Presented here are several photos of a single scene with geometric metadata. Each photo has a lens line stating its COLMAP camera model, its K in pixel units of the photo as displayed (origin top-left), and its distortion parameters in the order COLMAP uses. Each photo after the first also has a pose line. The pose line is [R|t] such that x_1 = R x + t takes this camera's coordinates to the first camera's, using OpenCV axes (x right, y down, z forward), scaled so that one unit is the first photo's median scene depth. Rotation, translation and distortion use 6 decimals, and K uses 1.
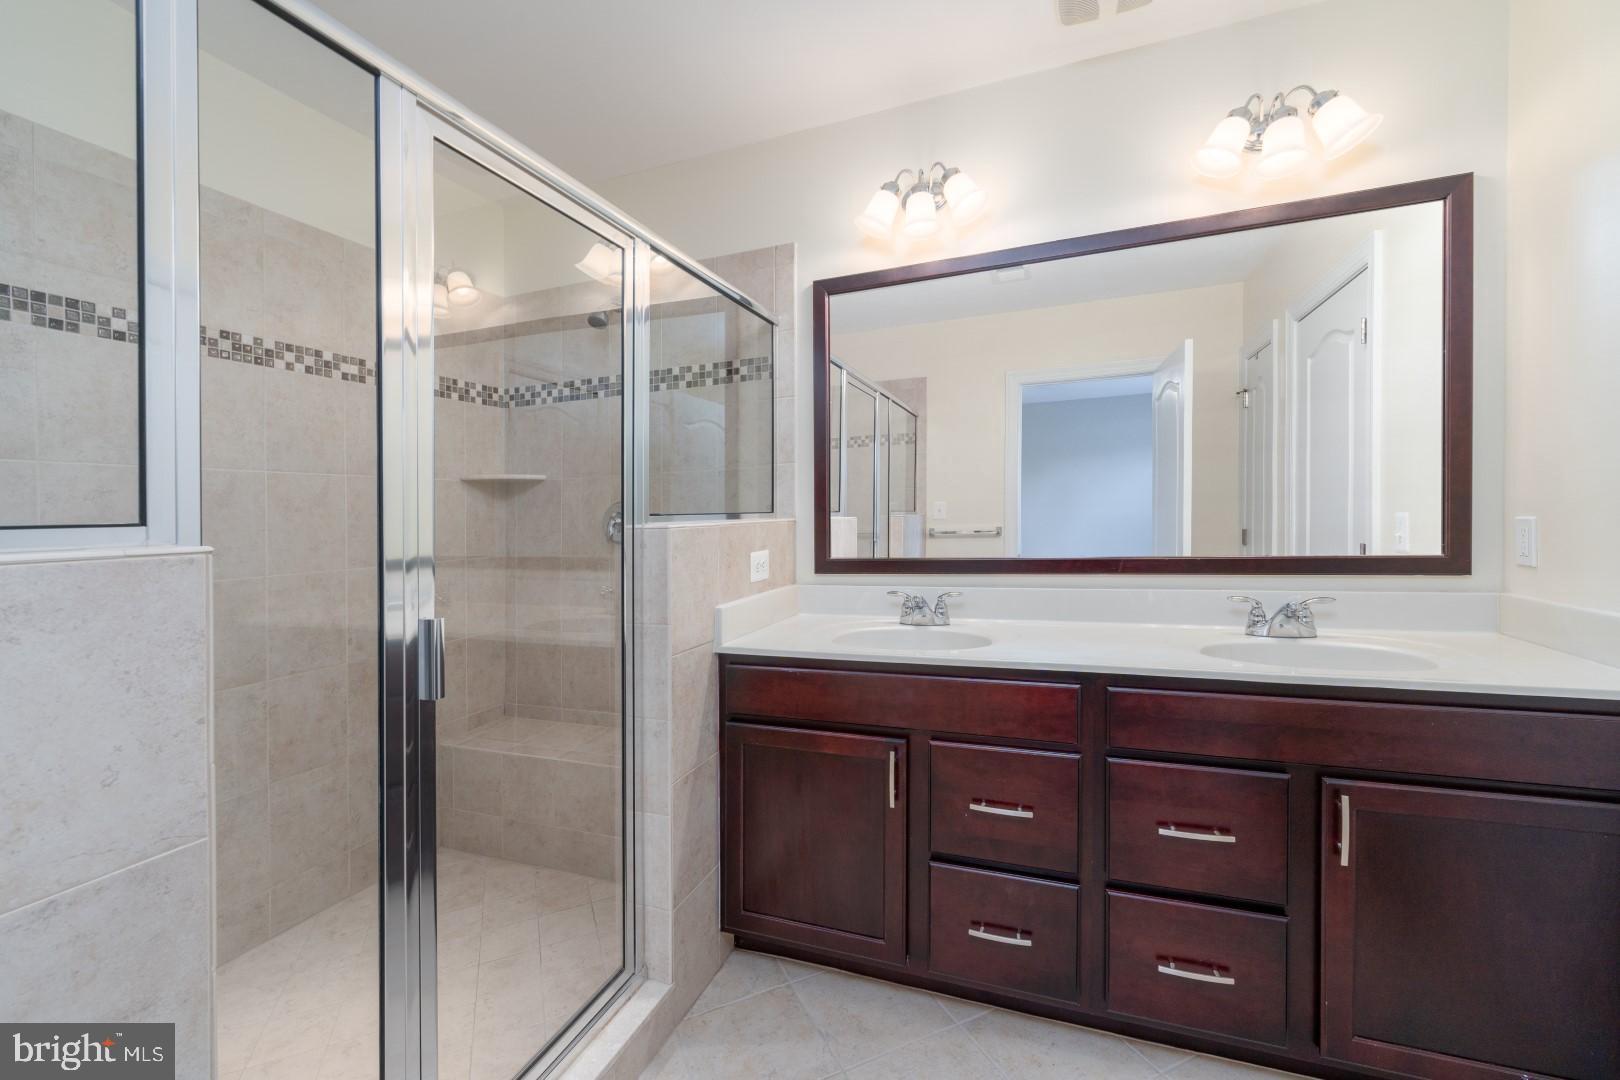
lens RADIAL K [[668.7, 0, 811.1], [0, 668.7, 524.6], [0, 0, 1]] dist [-0.000427, -0.000302]
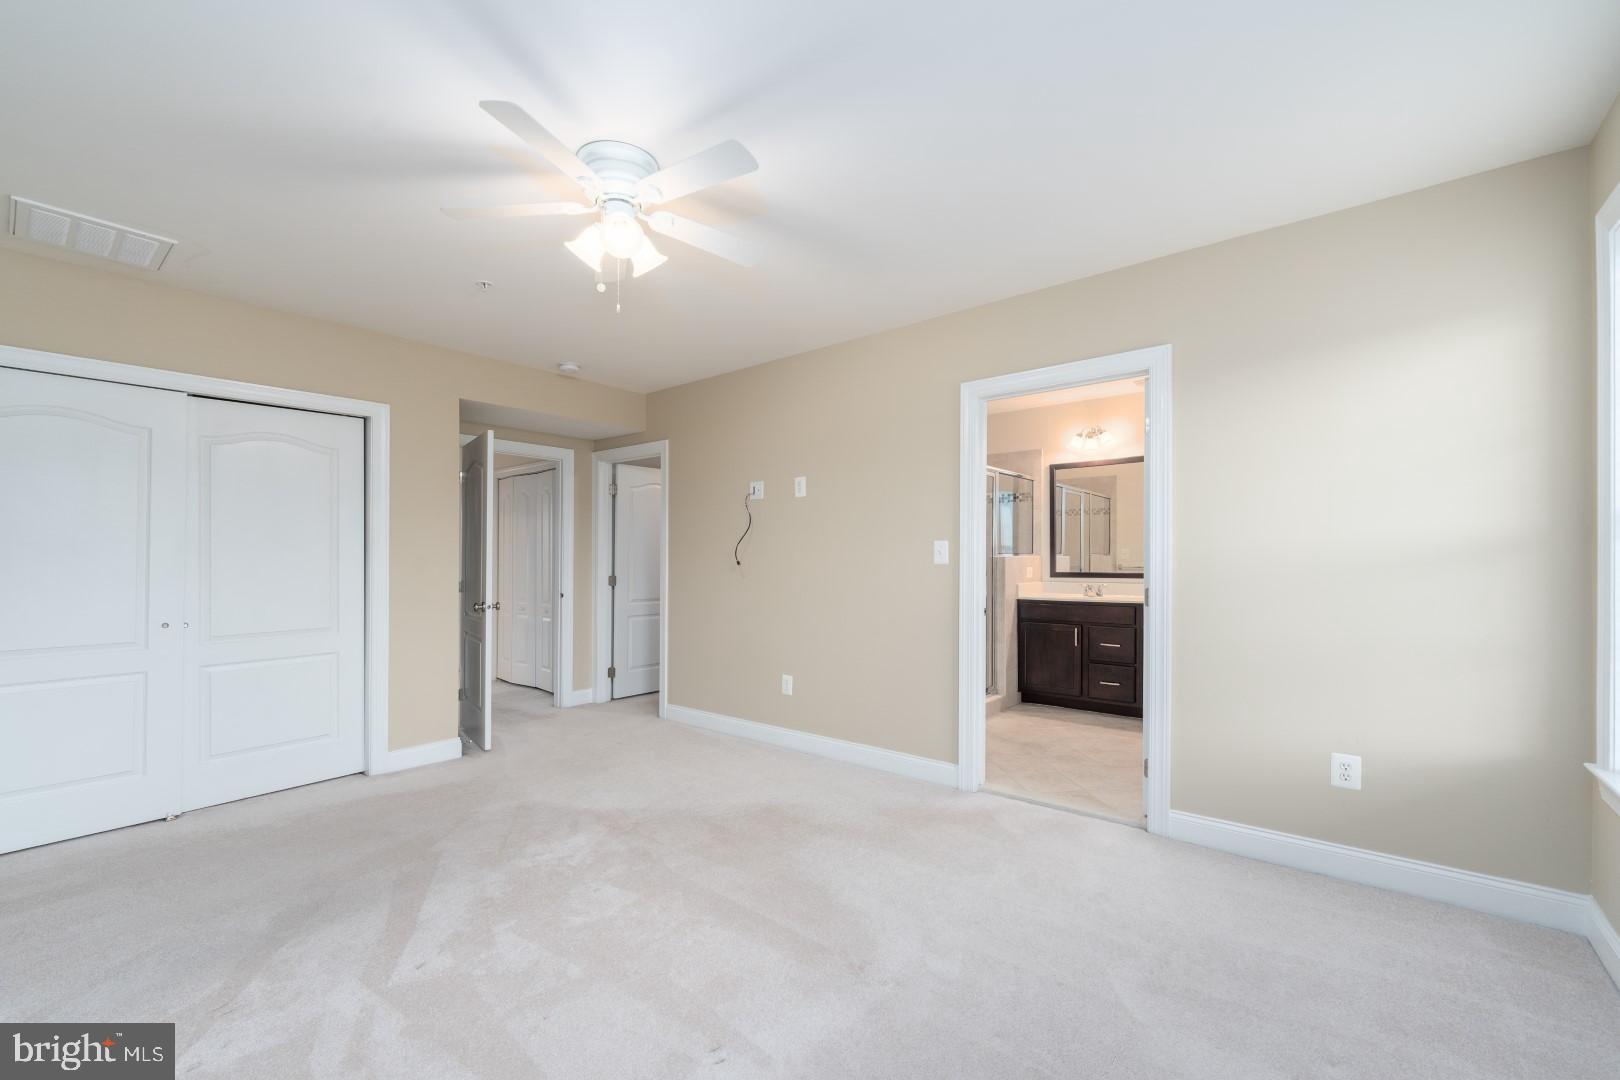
lens RADIAL K [[668.7, 0, 838.9], [0, 668.7, 551.6], [0, 0, 1]] dist [-0.000427, -0.000302]
pose [[0.959034, 0.003503, -0.283271, -0.043855], [-0.010594, 0.999668, -0.023505, 0.044009], [0.283094, 0.025543, 0.958752, -1.701515]]
